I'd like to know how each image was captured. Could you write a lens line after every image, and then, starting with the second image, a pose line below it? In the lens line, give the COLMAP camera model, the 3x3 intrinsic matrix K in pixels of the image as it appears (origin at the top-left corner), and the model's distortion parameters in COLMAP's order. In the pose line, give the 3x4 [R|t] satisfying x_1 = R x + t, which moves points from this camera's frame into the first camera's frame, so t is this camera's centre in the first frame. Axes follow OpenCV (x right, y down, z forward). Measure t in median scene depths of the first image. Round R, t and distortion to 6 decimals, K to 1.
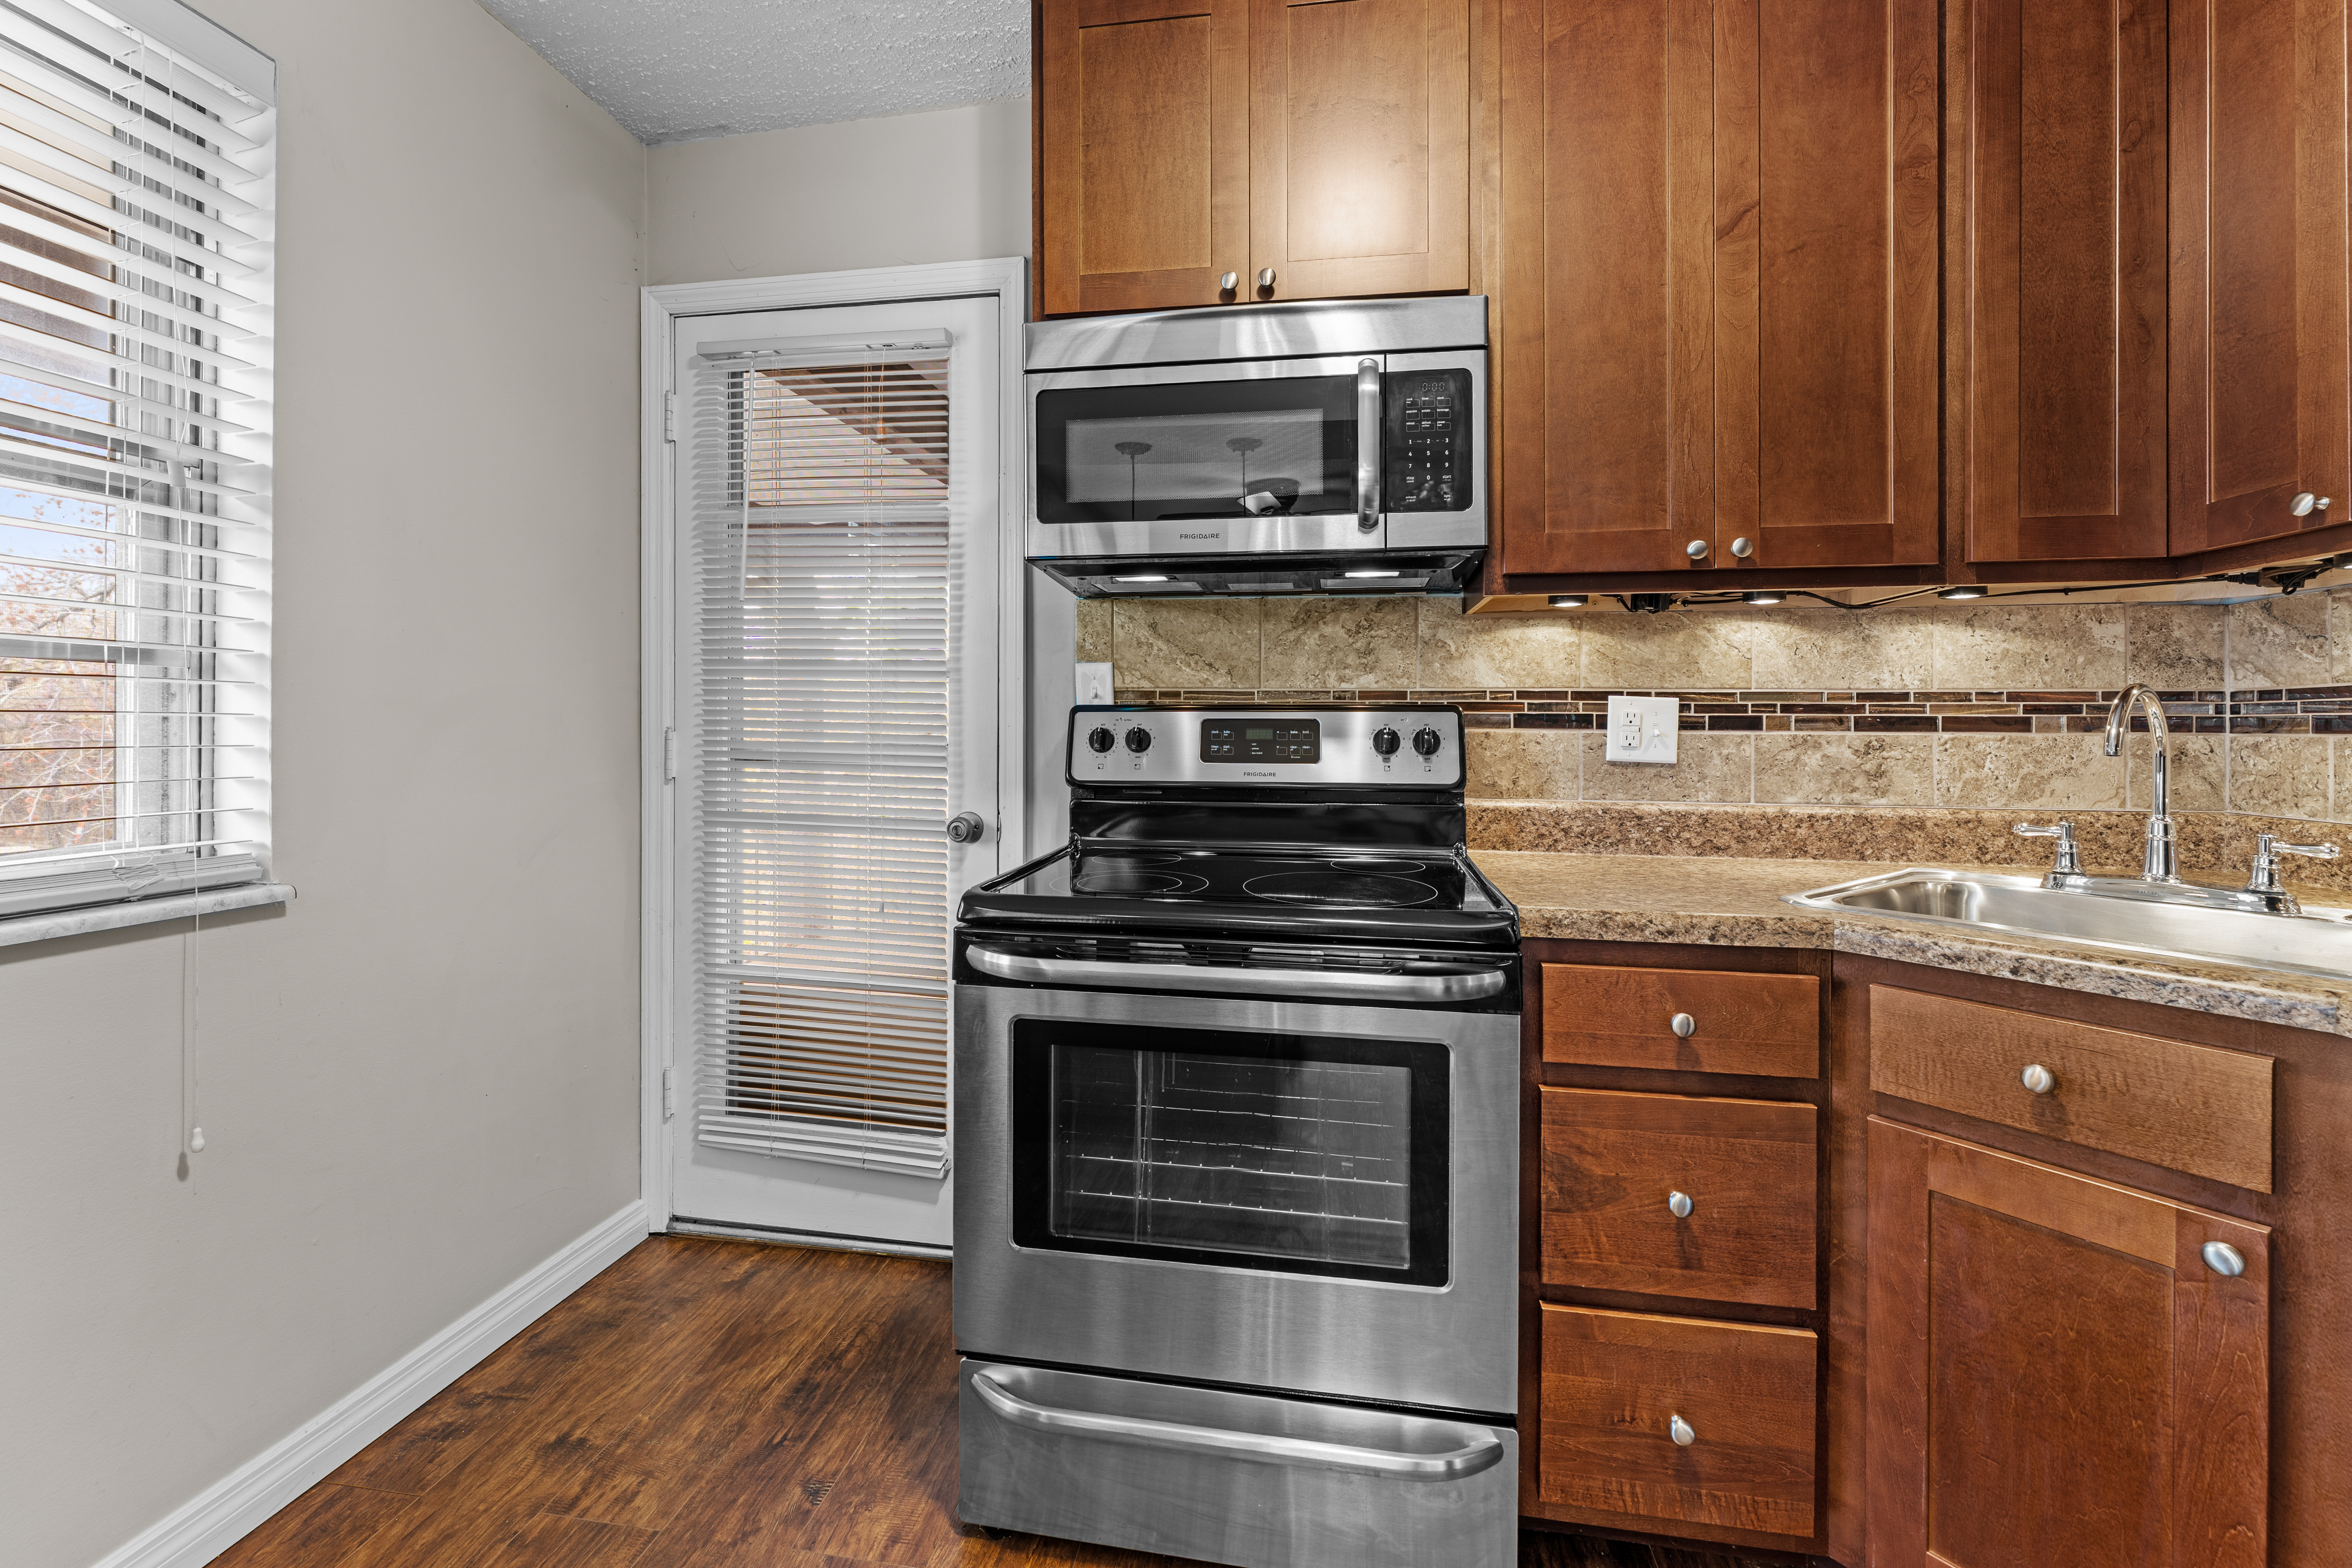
lens RADIAL K [[936.6, 0, 1195.5], [0, 936.6, 725.7], [0, 0, 1]] dist [-0.002810, 0.000246]
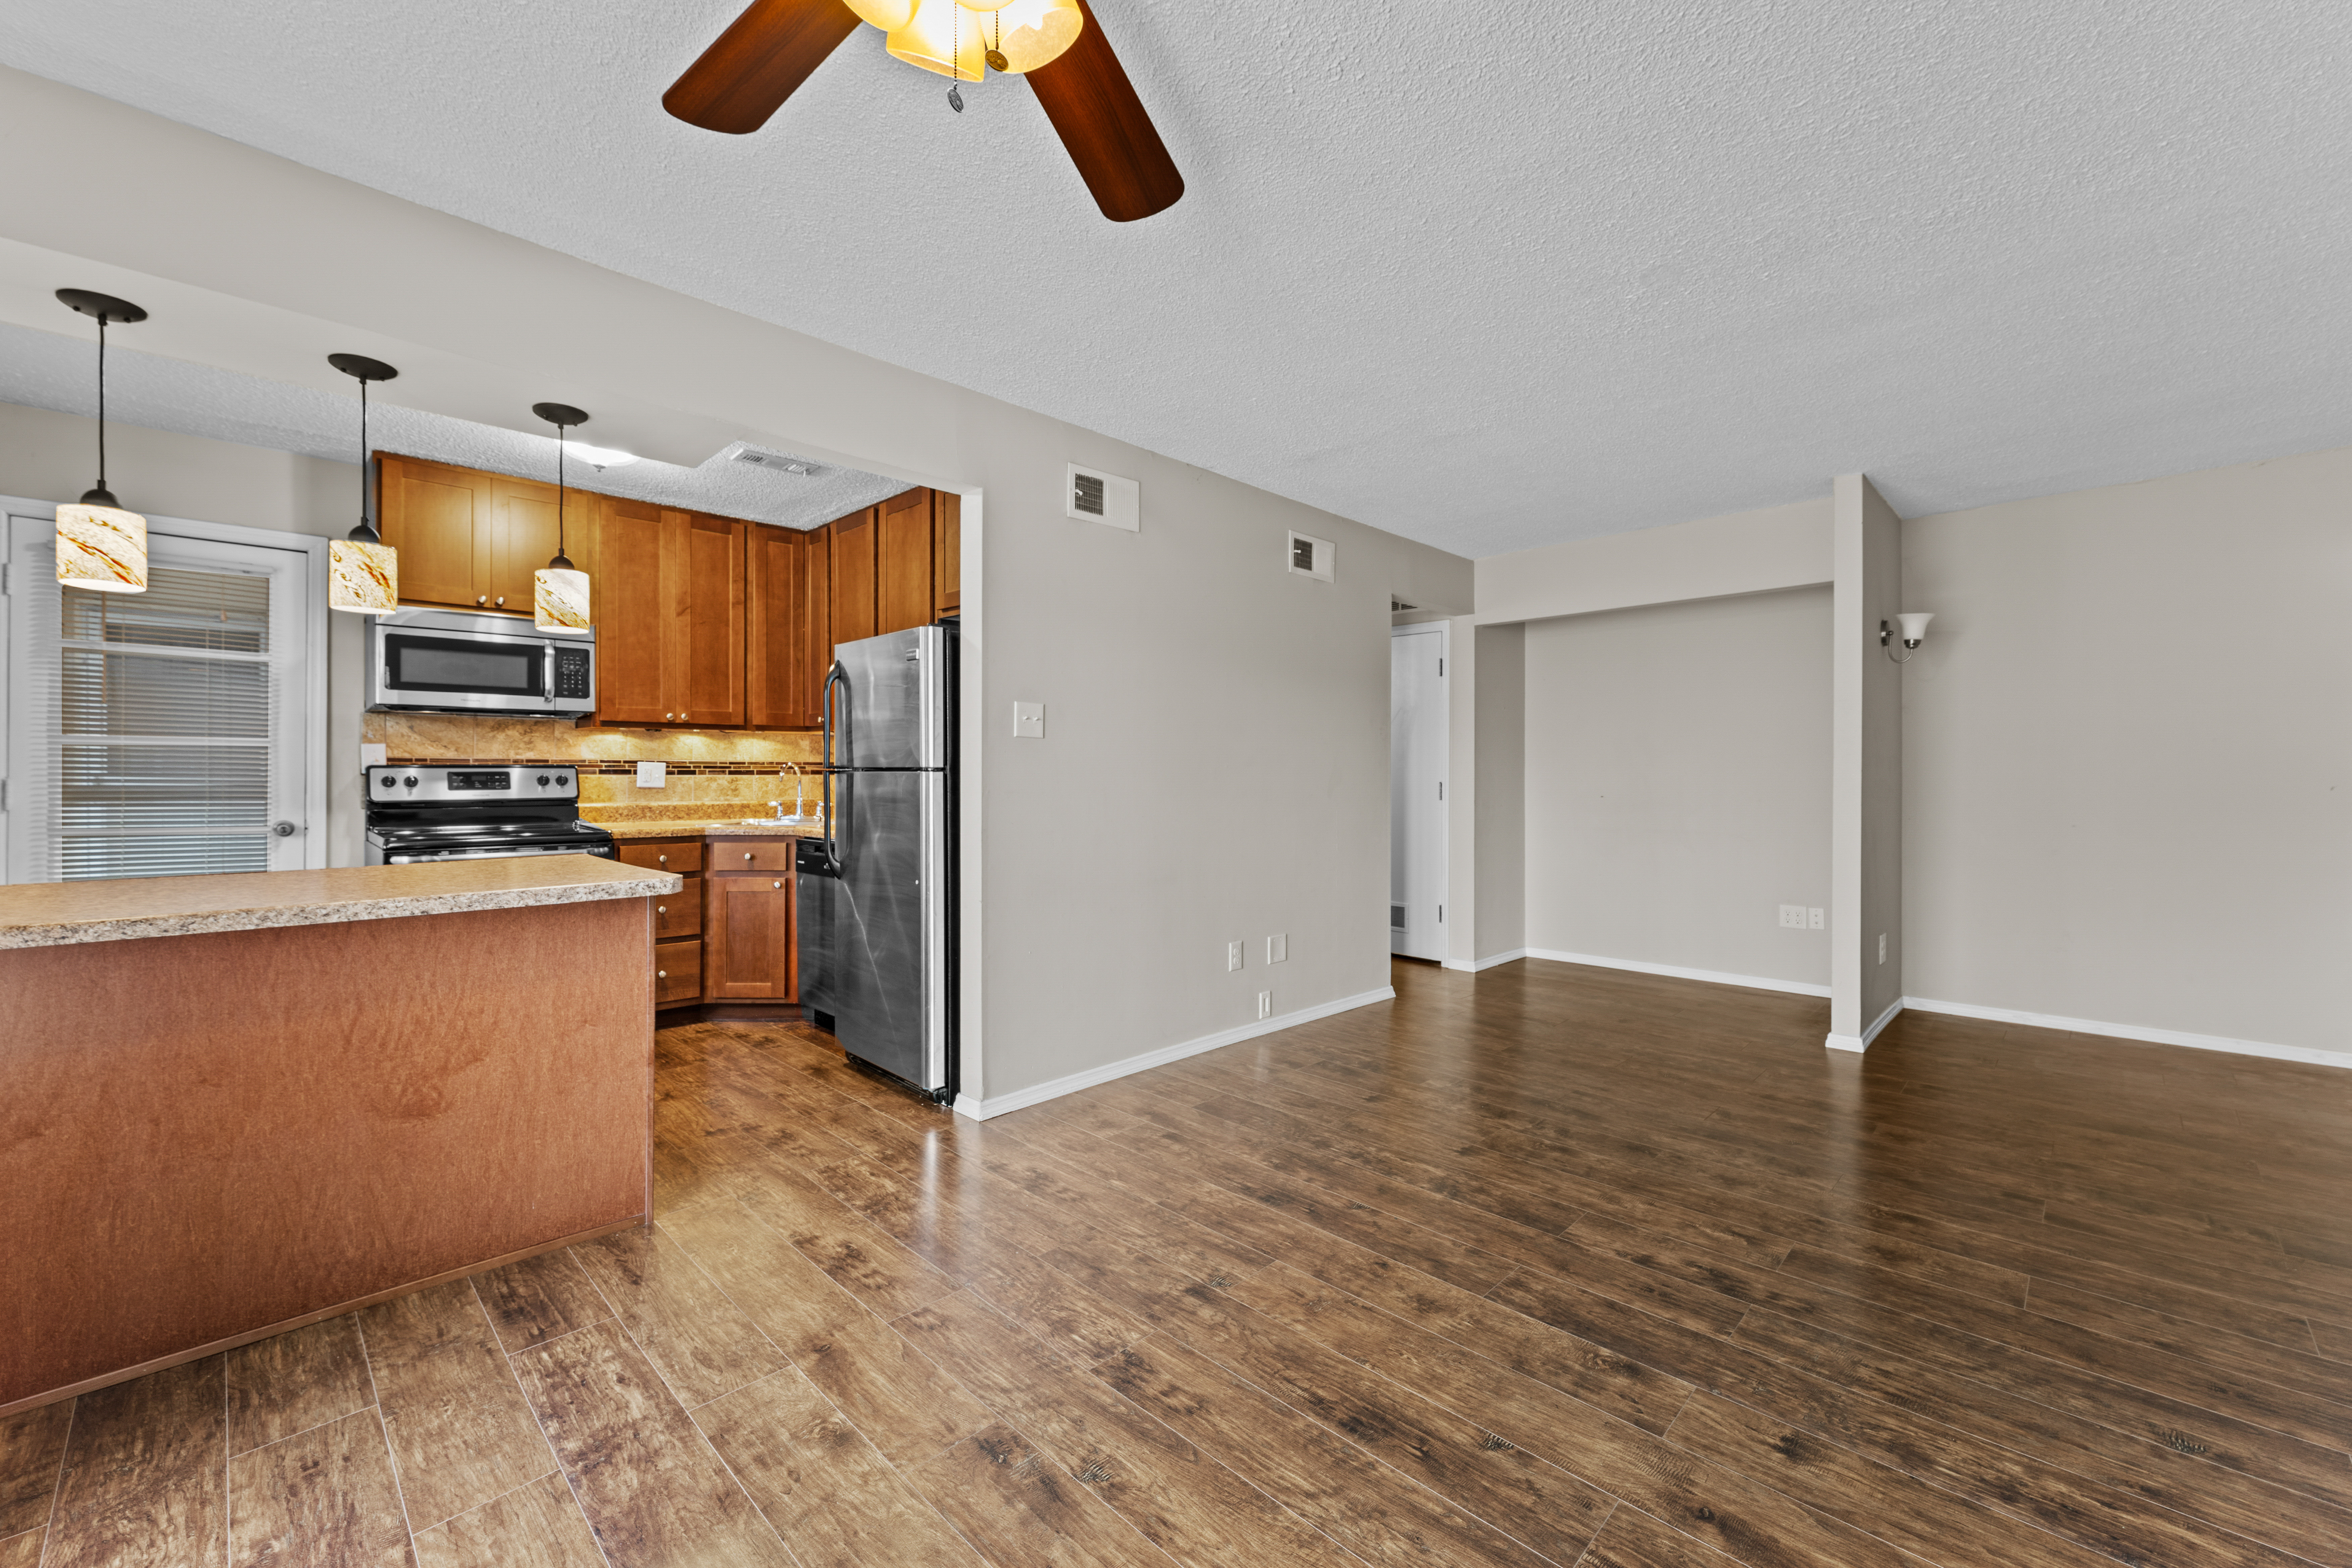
lens RADIAL K [[936.6, 0, 1189.8], [0, 936.6, 769.1], [0, 0, 1]] dist [-0.002810, 0.000246]
pose [[0.569195, -0.001742, 0.822201, -0.869639], [-0.002931, 0.999987, 0.004148, -0.028977], [-0.822198, -0.004771, 0.569182, -1.838563]]
